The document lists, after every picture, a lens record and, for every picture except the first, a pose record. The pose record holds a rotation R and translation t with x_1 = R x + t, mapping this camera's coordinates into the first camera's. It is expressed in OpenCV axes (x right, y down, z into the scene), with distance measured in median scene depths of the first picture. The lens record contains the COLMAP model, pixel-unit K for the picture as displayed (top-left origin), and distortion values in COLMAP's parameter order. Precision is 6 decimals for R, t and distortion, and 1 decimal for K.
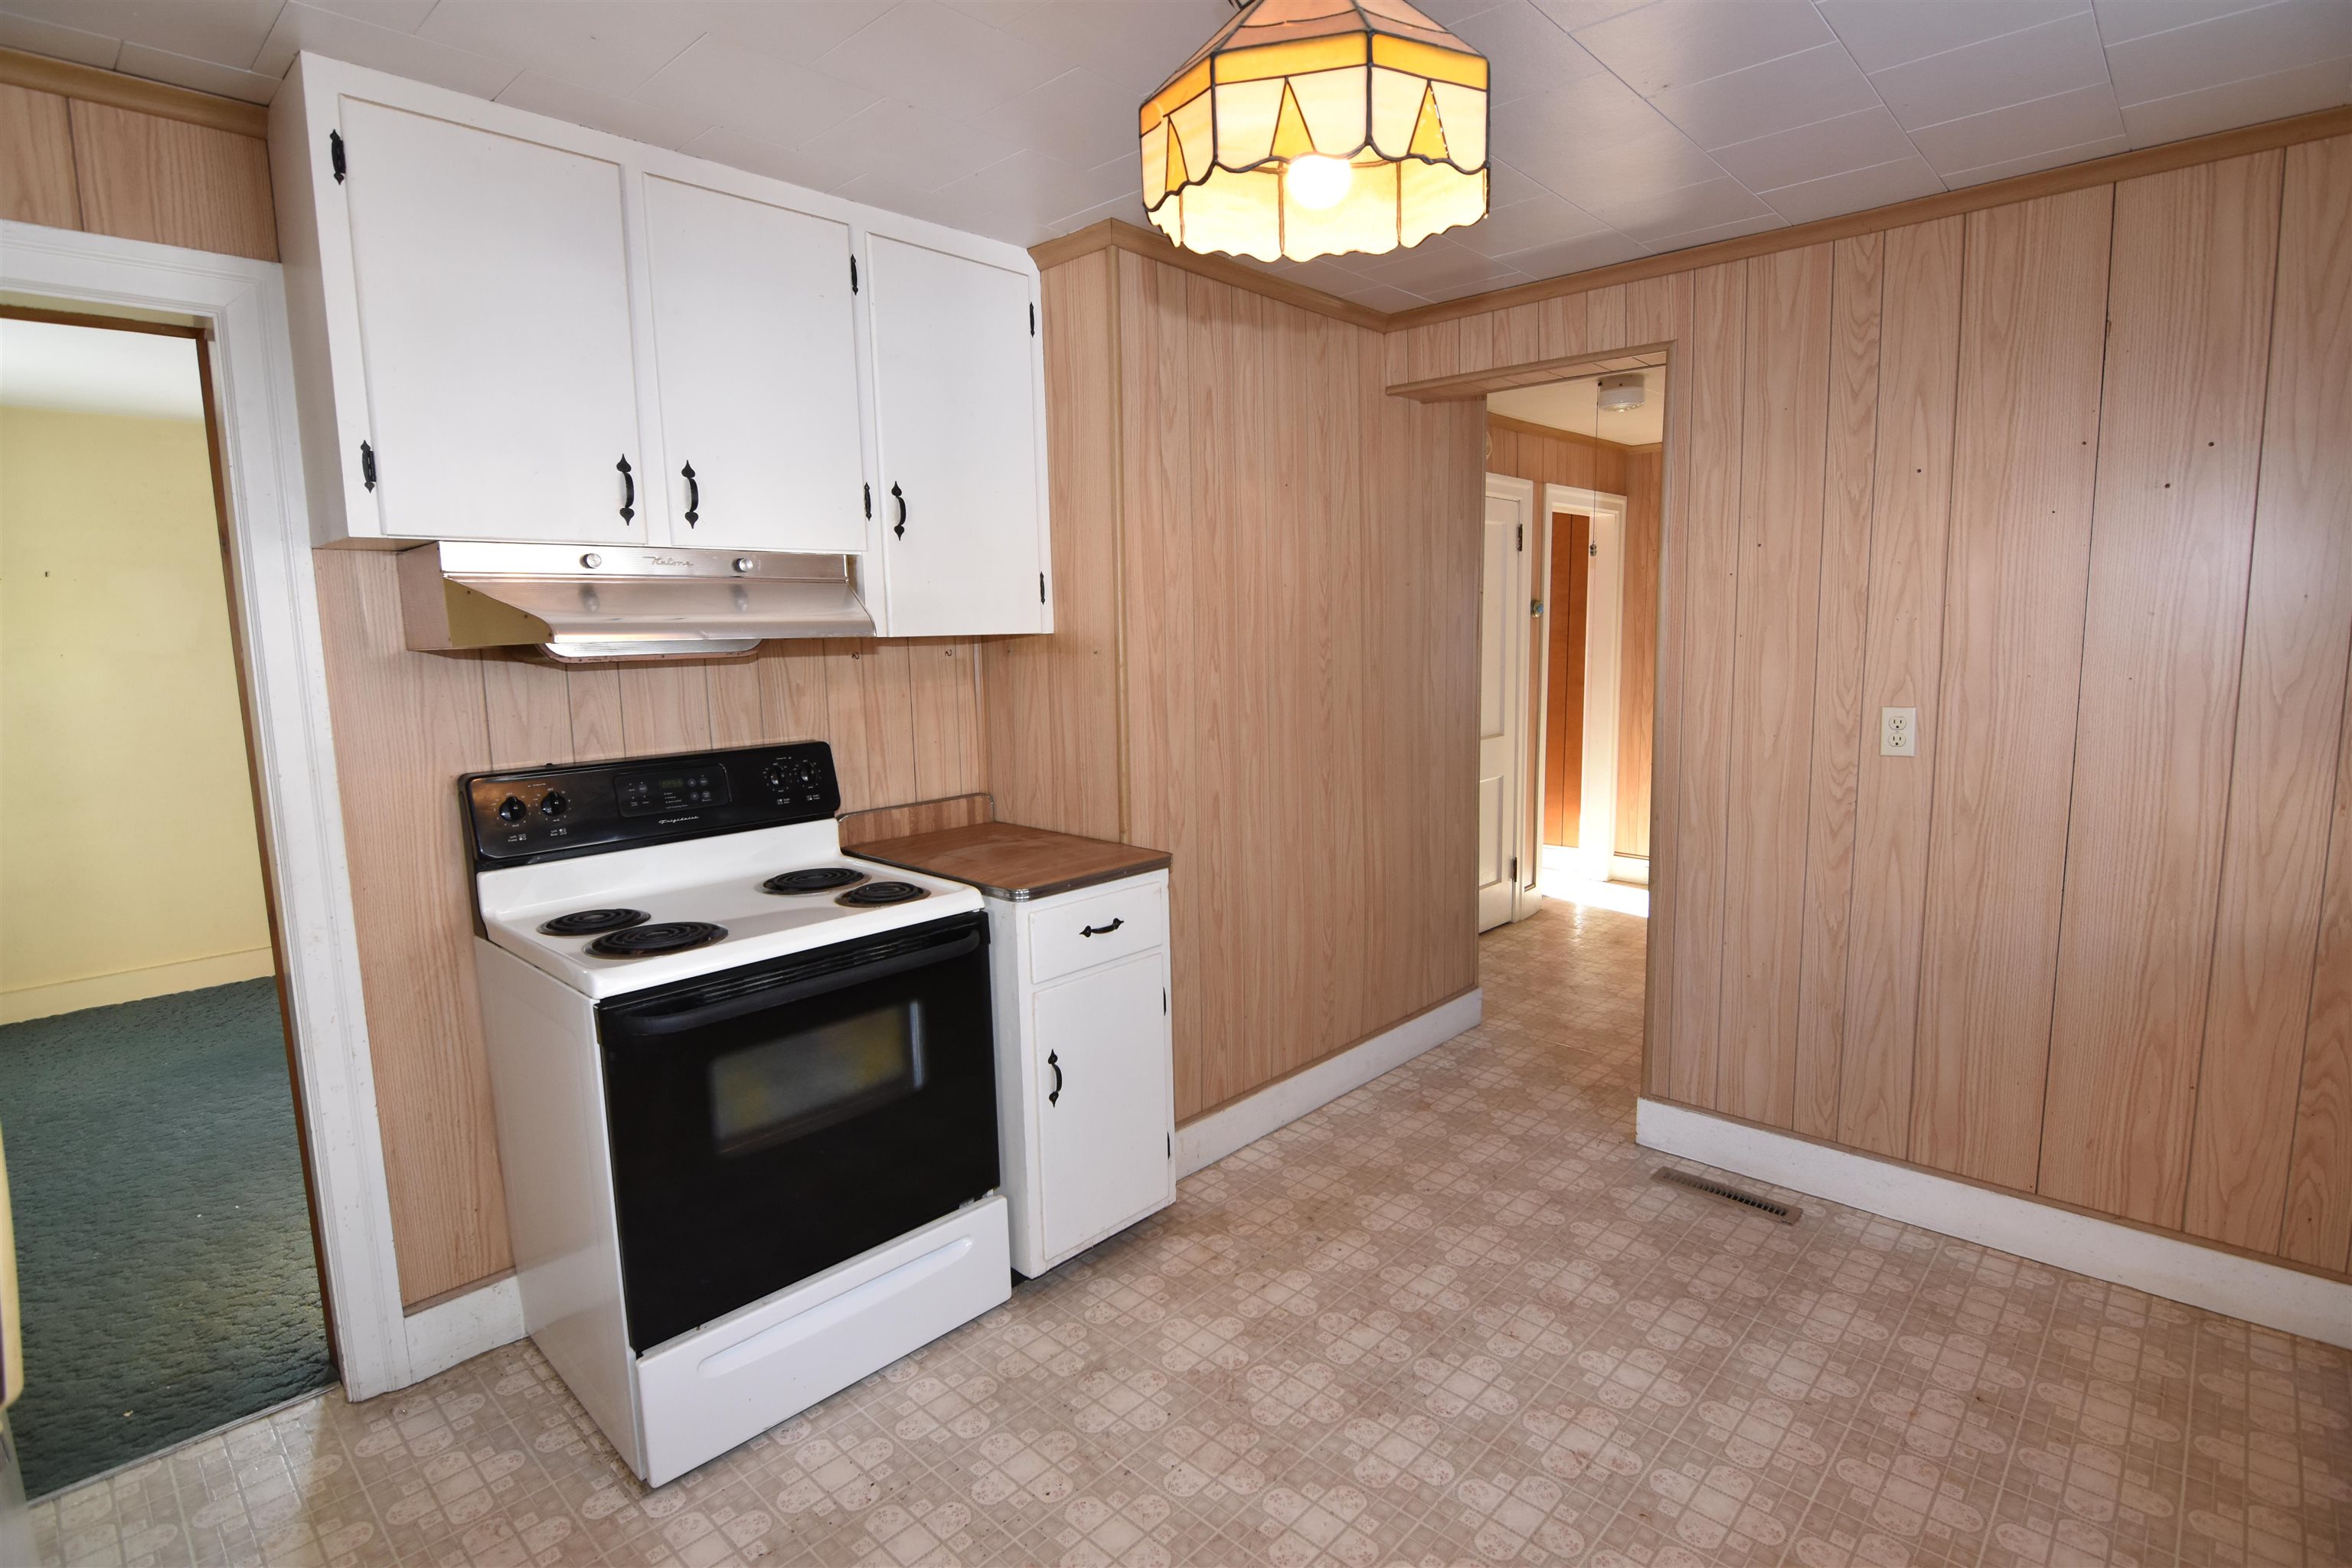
lens RADIAL K [[1136.9, 0, 1185.3], [0, 1136.9, 781.4], [0, 0, 1]] dist [0.000087, -0.013540]
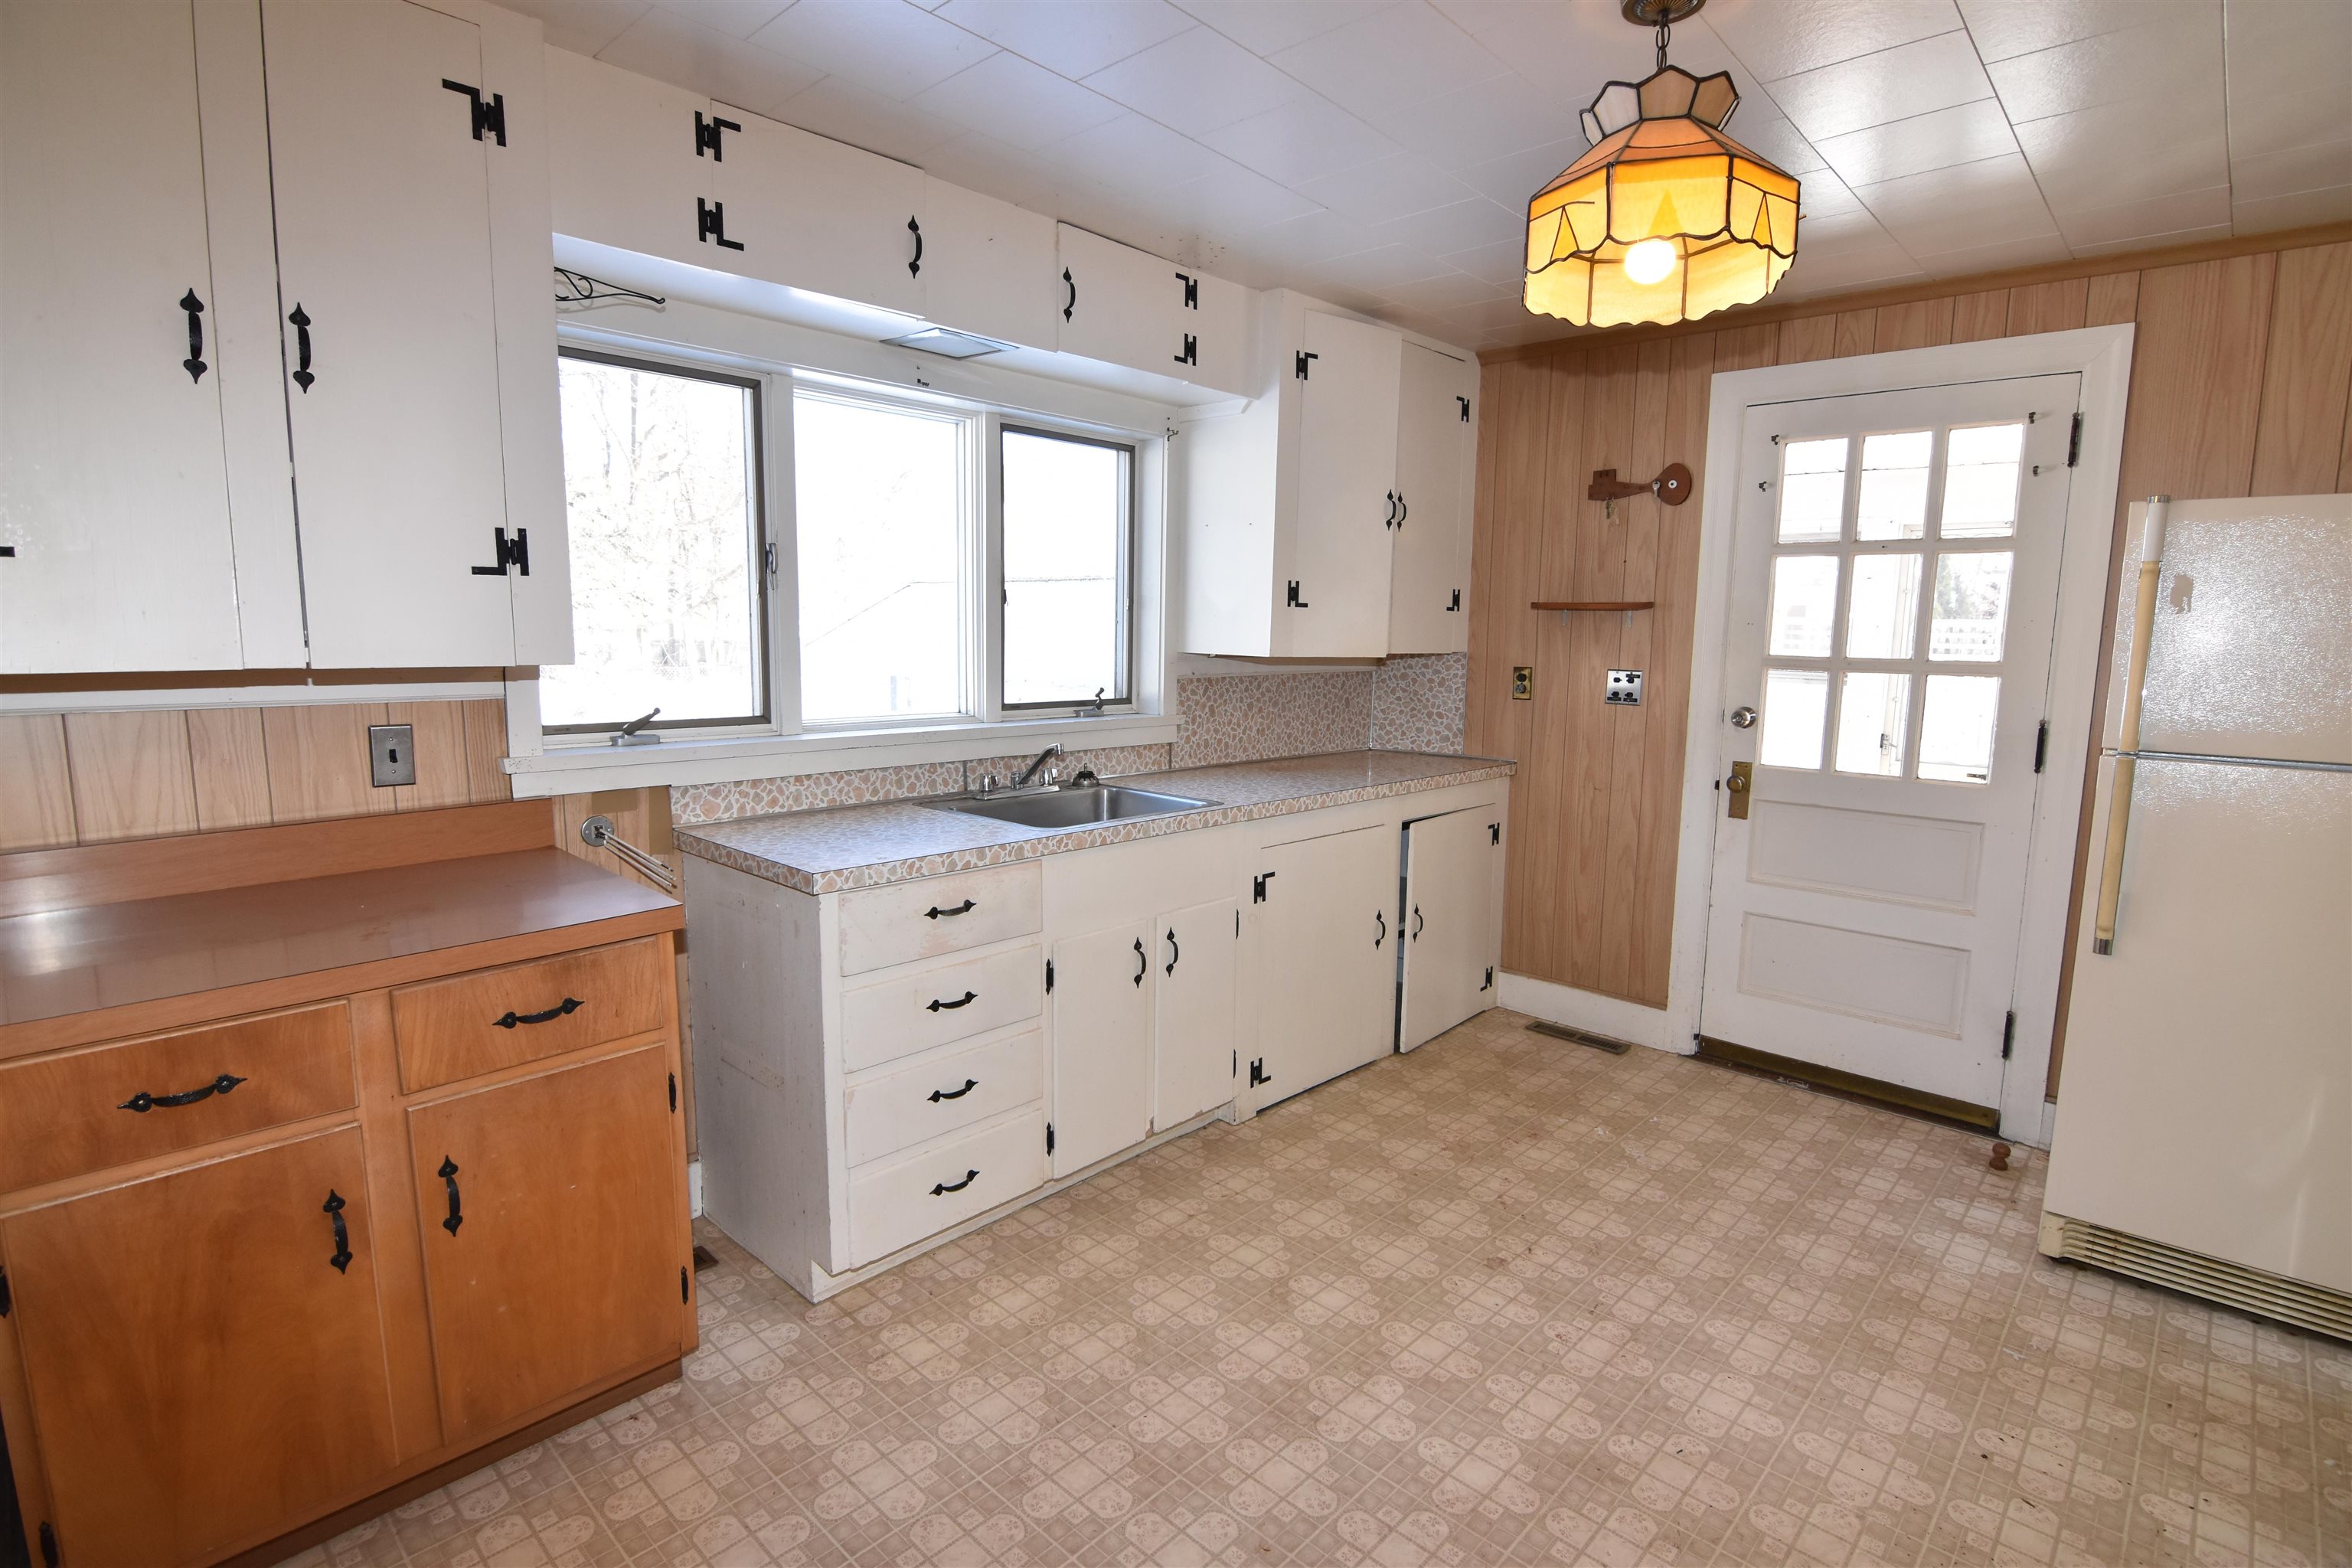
lens RADIAL K [[1136.9, 0, 1185.3], [0, 1136.9, 781.4], [0, 0, 1]] dist [0.000087, -0.013540]
pose [[-0.999989, 0.002278, 0.004212, 0.342701], [0.003319, 0.963766, 0.266729, -0.151700], [-0.003452, 0.266740, -0.963762, 1.271205]]
